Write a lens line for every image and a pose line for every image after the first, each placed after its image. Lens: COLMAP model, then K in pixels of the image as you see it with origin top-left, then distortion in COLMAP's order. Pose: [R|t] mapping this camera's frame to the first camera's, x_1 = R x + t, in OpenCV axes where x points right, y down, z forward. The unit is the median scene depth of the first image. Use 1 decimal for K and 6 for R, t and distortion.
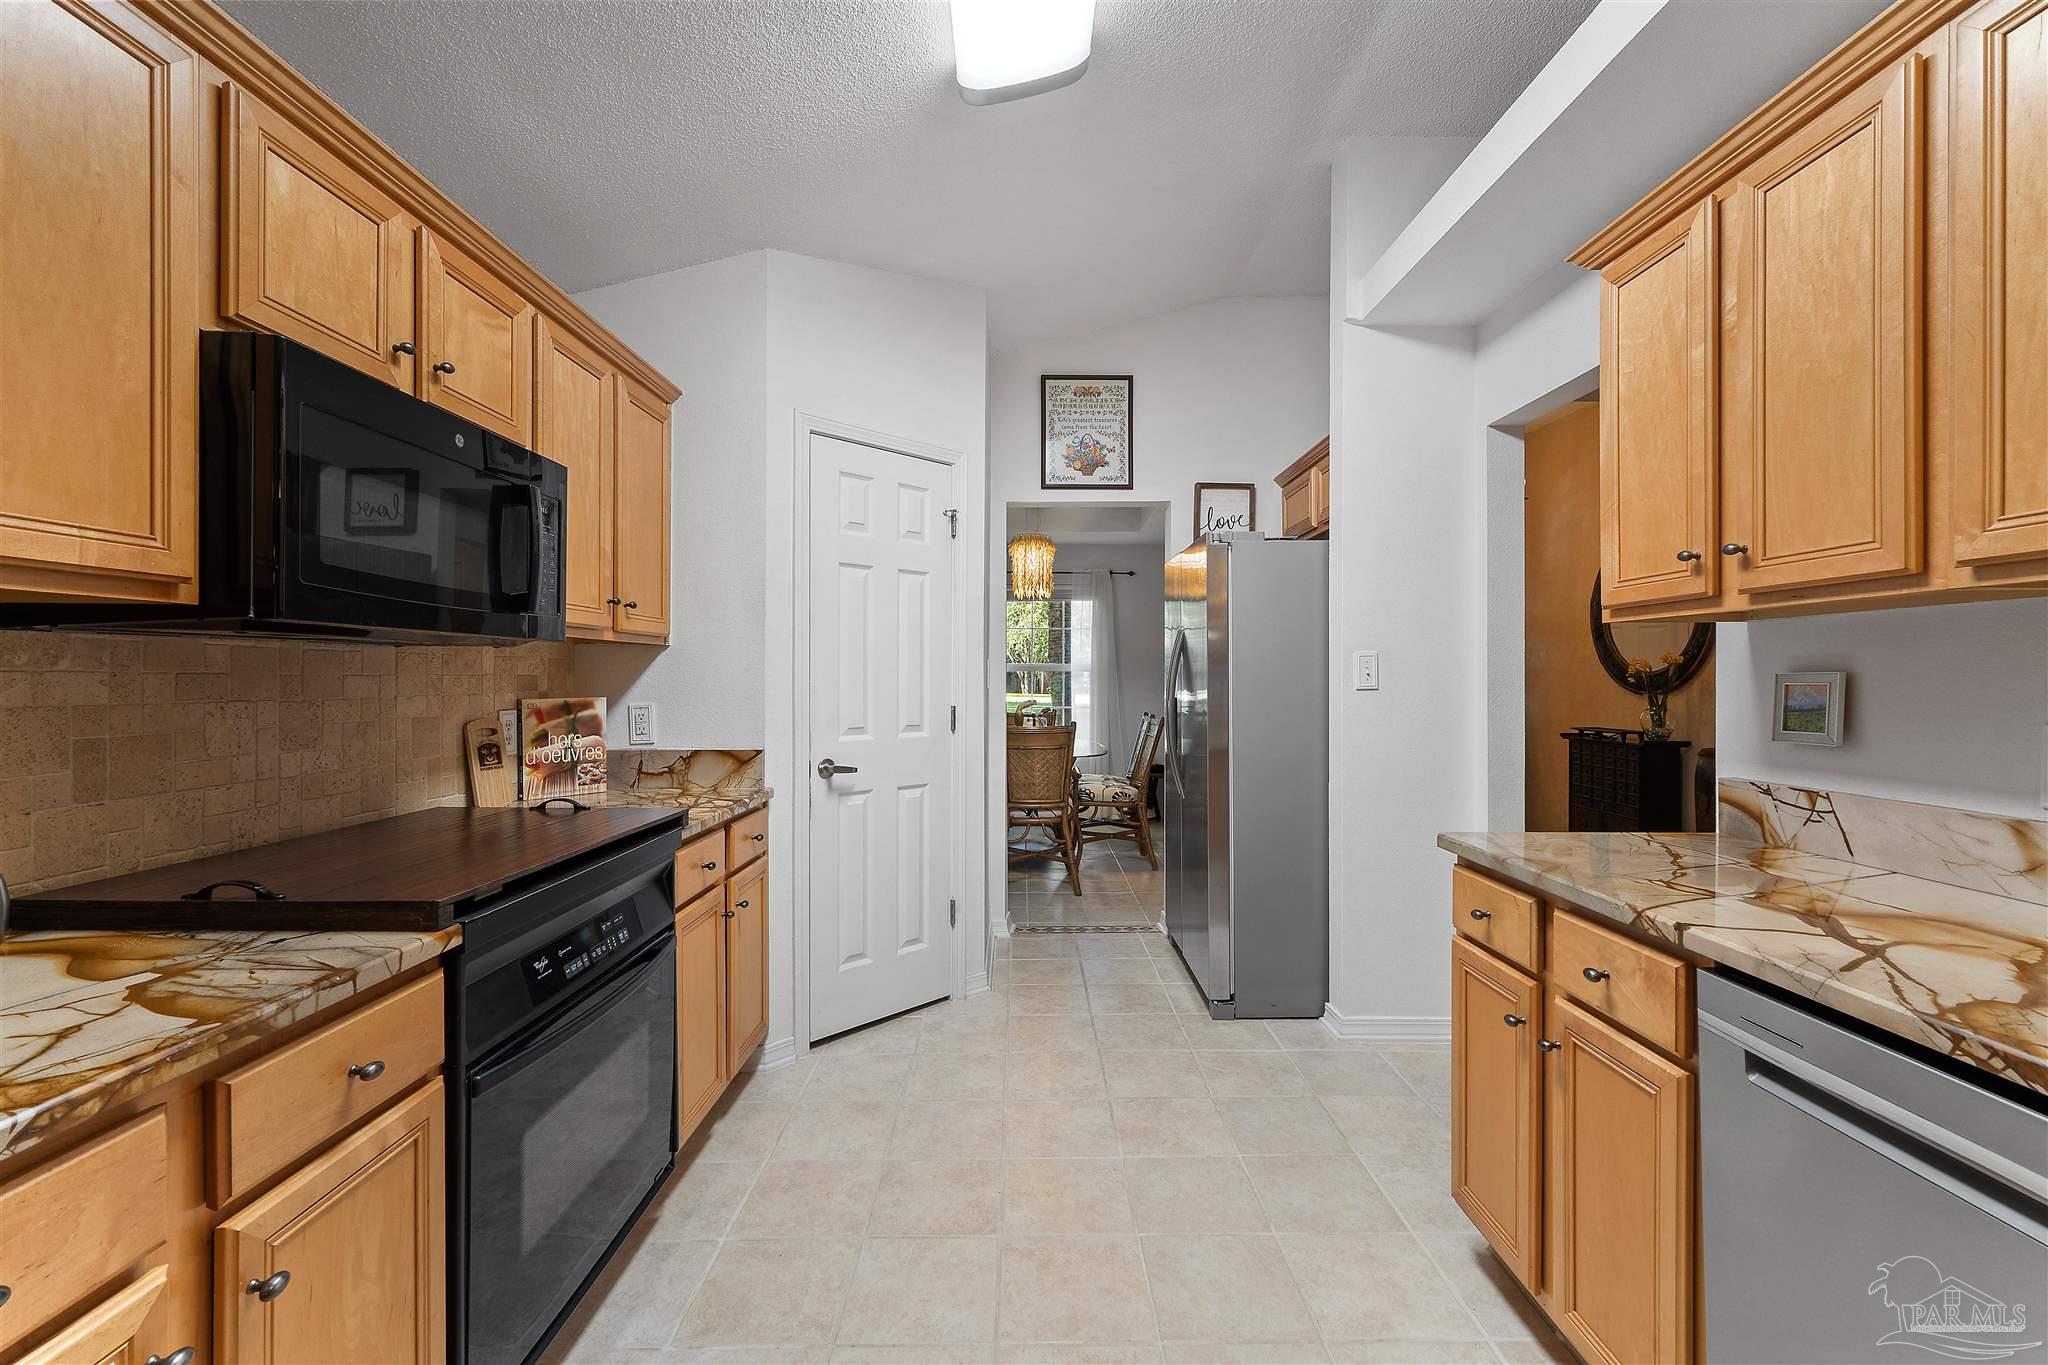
lens RADIAL K [[853.7, 0, 1017.6], [0, 853.7, 677.5], [0, 0, 1]] dist [0.002312, 0.000462]
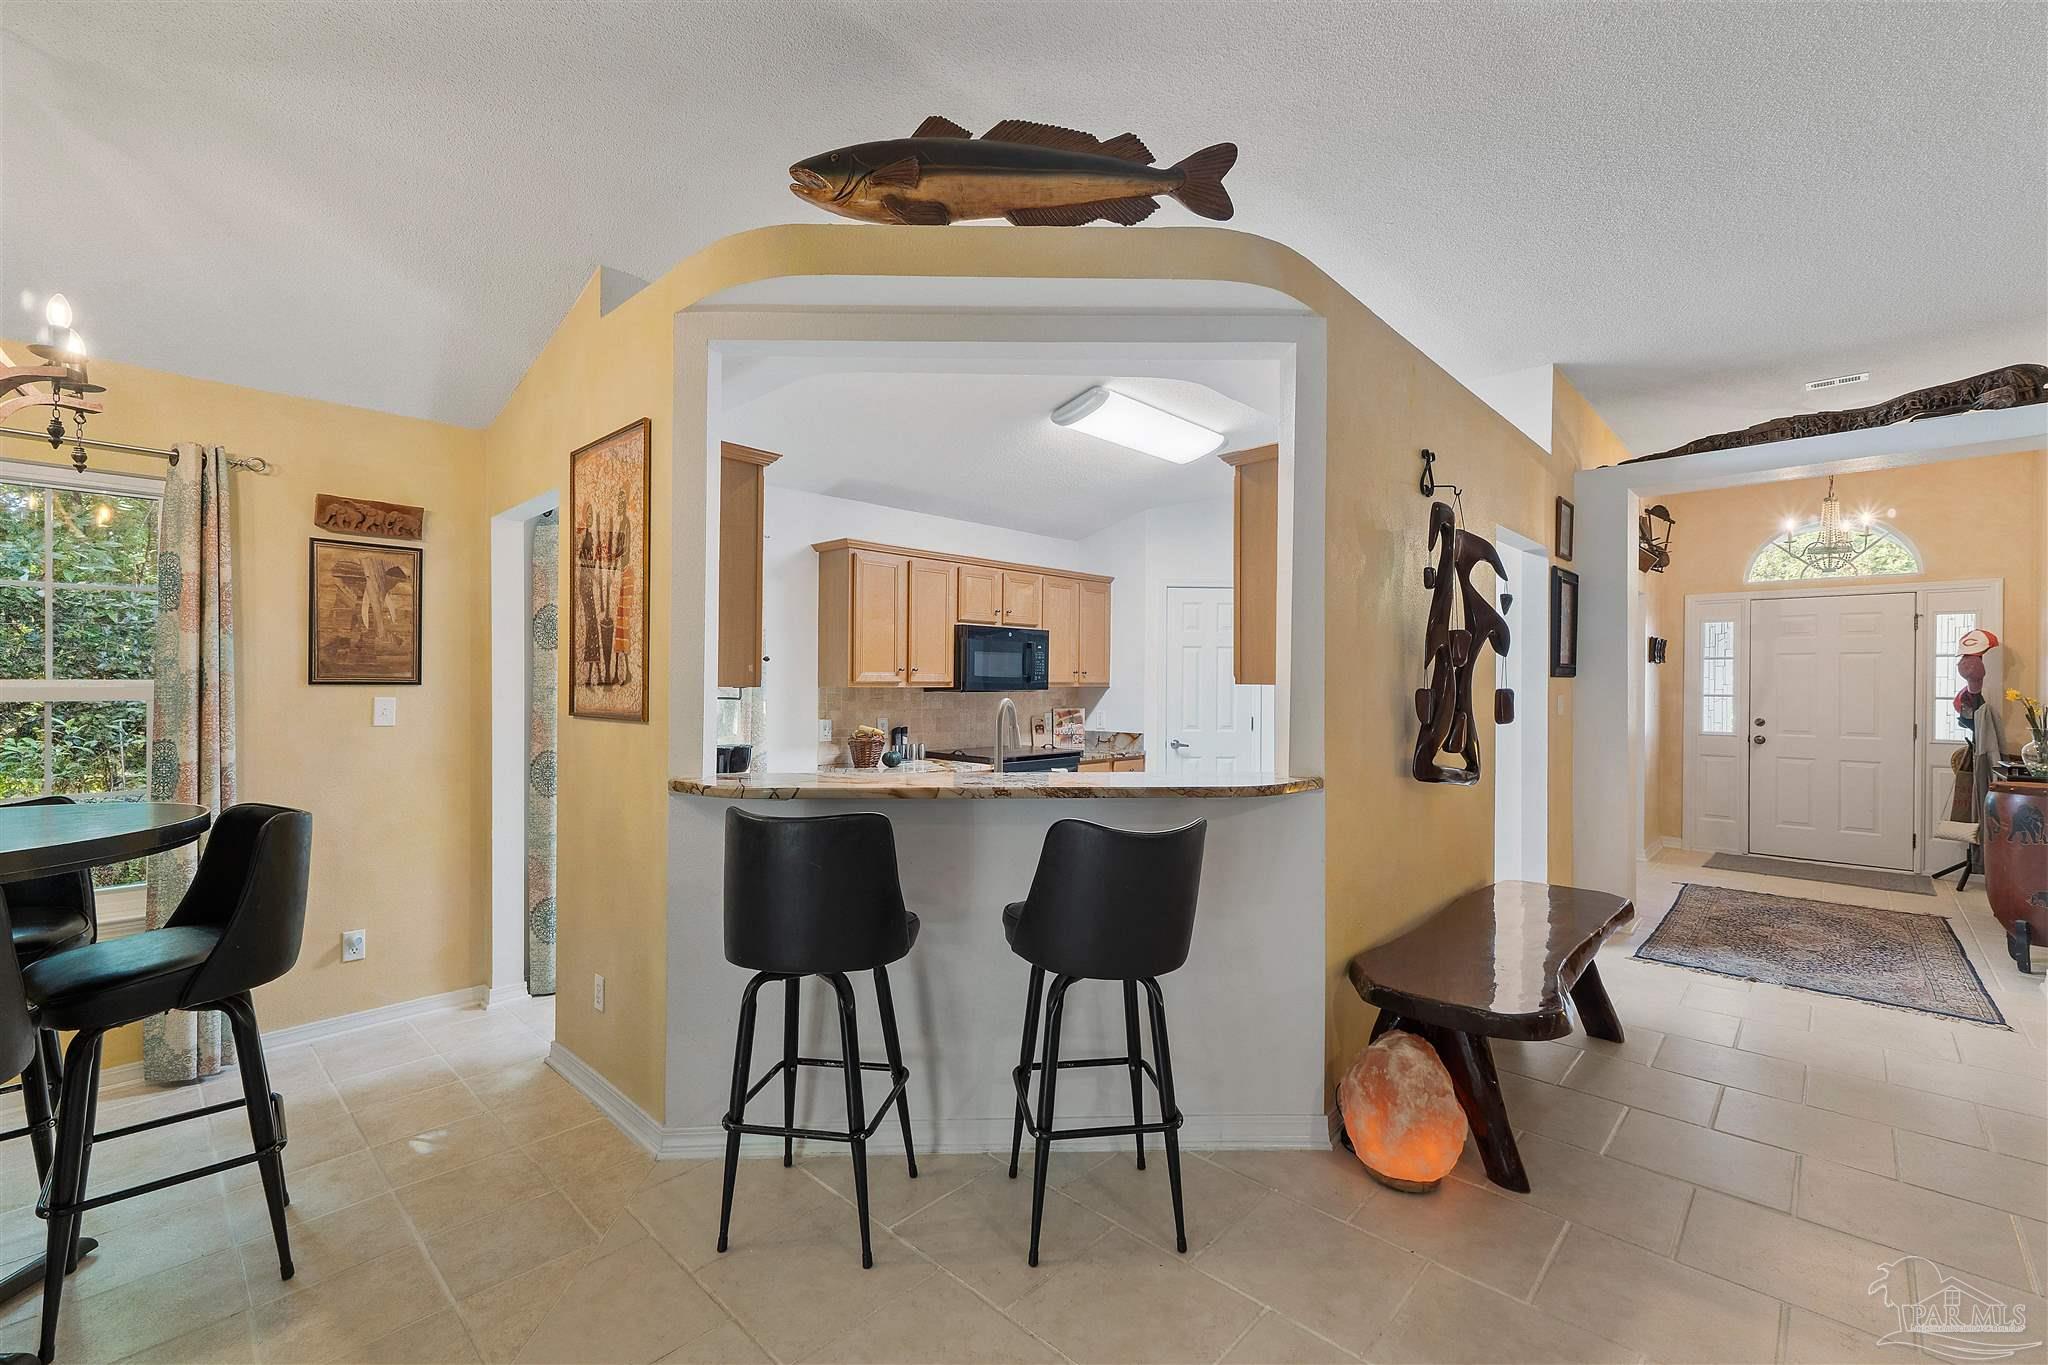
lens RADIAL K [[853.7, 0, 1026.7], [0, 853.7, 684.9], [0, 0, 1]] dist [0.002312, 0.000462]
pose [[0.732584, 0.004787, -0.680660, 1.092669], [-0.005172, 0.999986, 0.001467, -0.049240], [0.680657, 0.002446, 0.732598, -0.931439]]
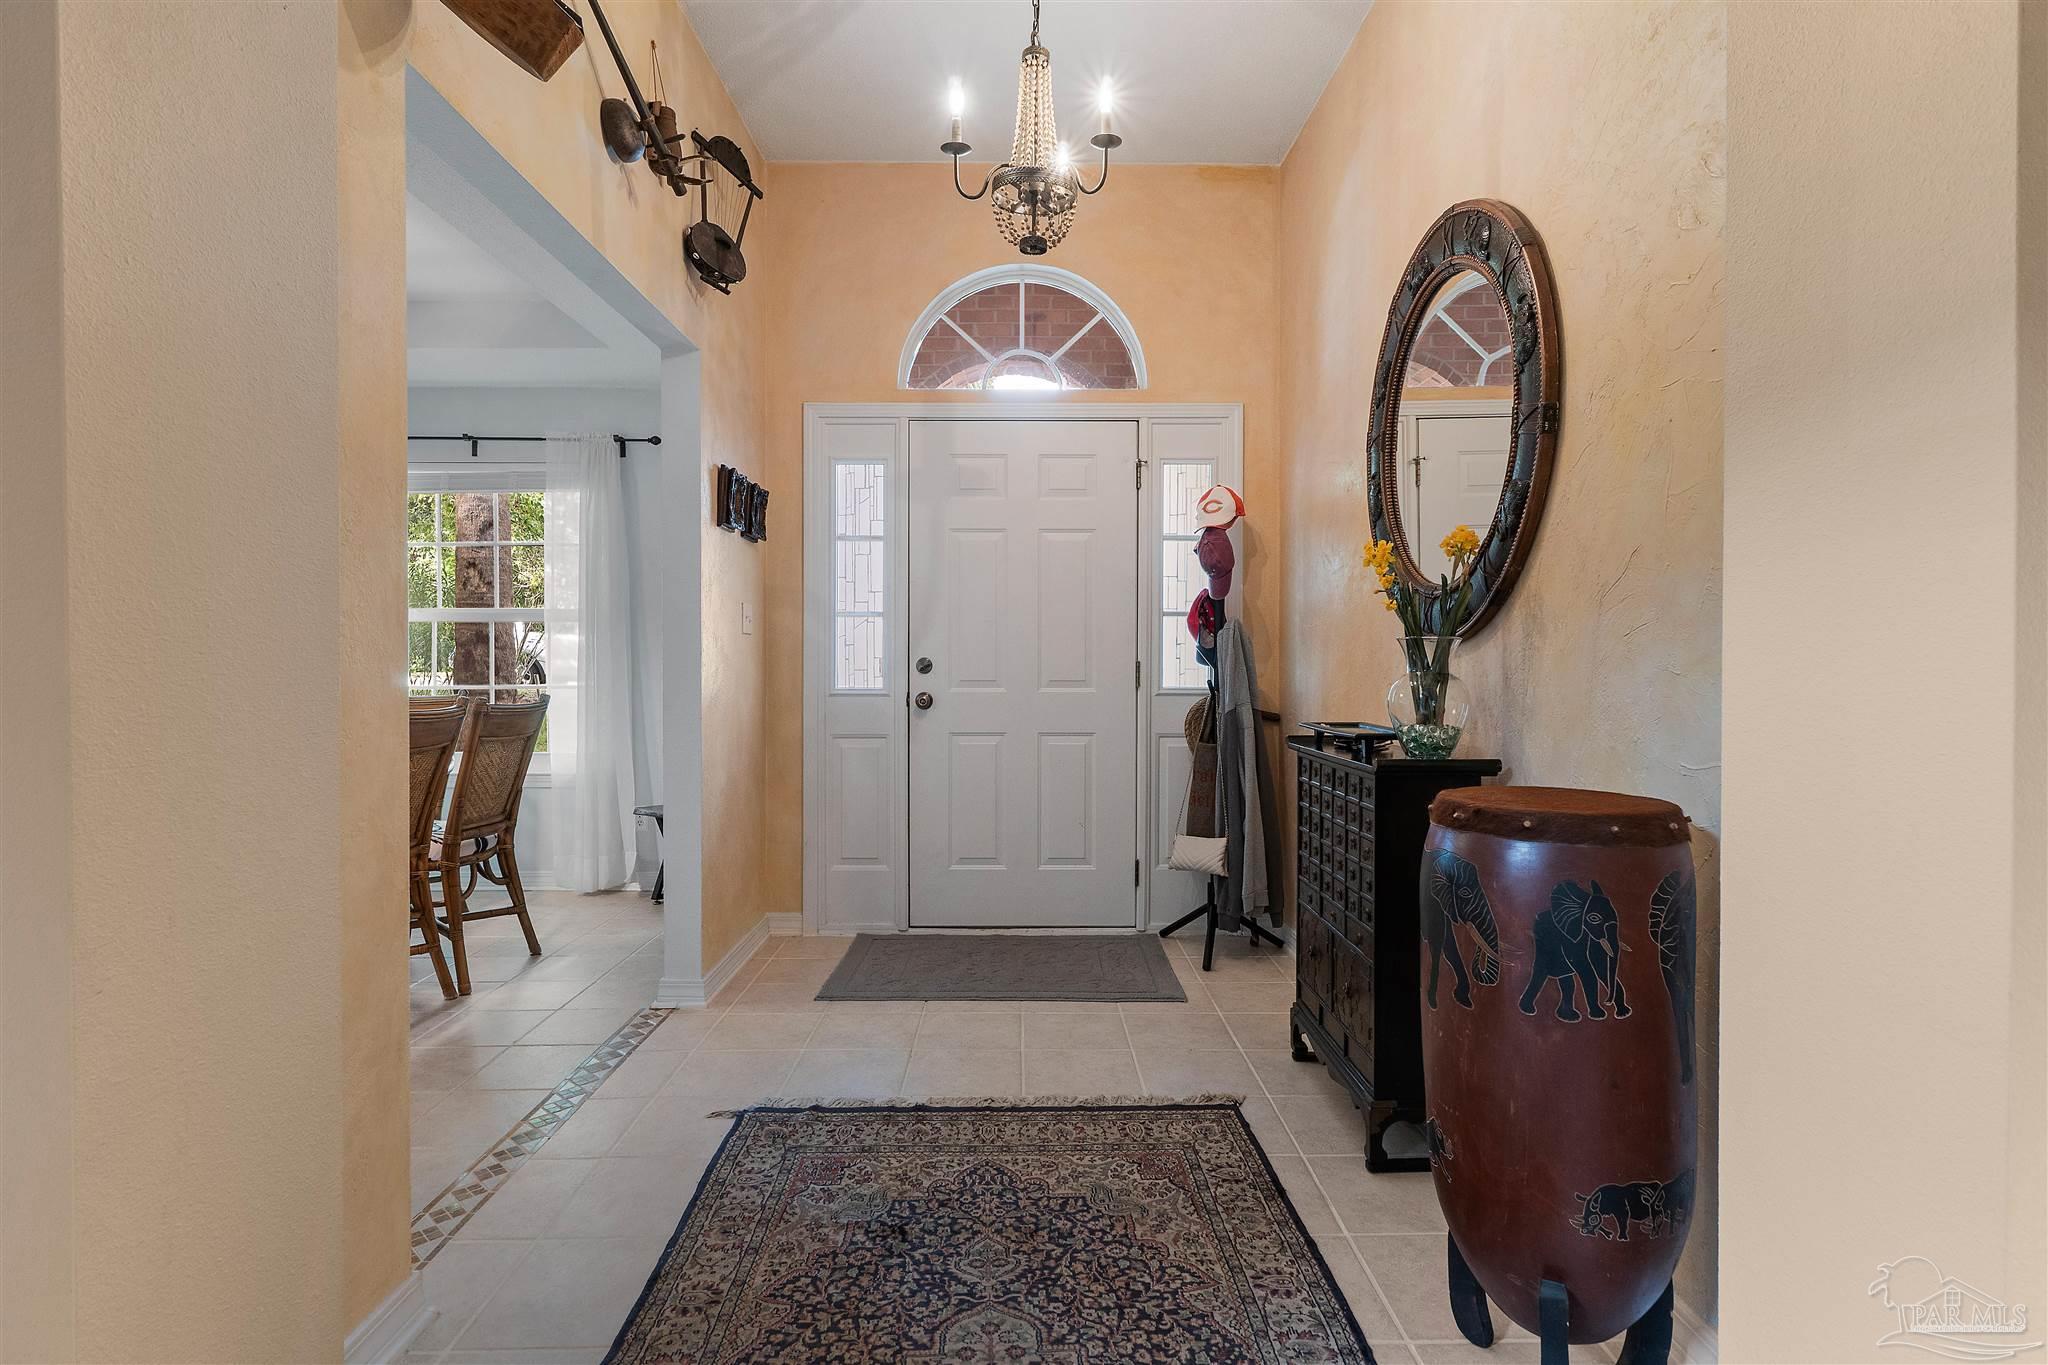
lens RADIAL K [[1001.2, 0, 1032.5], [0, 1001.2, 665.1], [0, 0, 1]] dist [-0.015001, 0.000360]
pose [[0.999634, -0.000229, 0.027035, 1.078755], [0.000231, 1.000000, -0.000062, 0.061261], [-0.027035, 0.000069, 0.999634, 1.065303]]
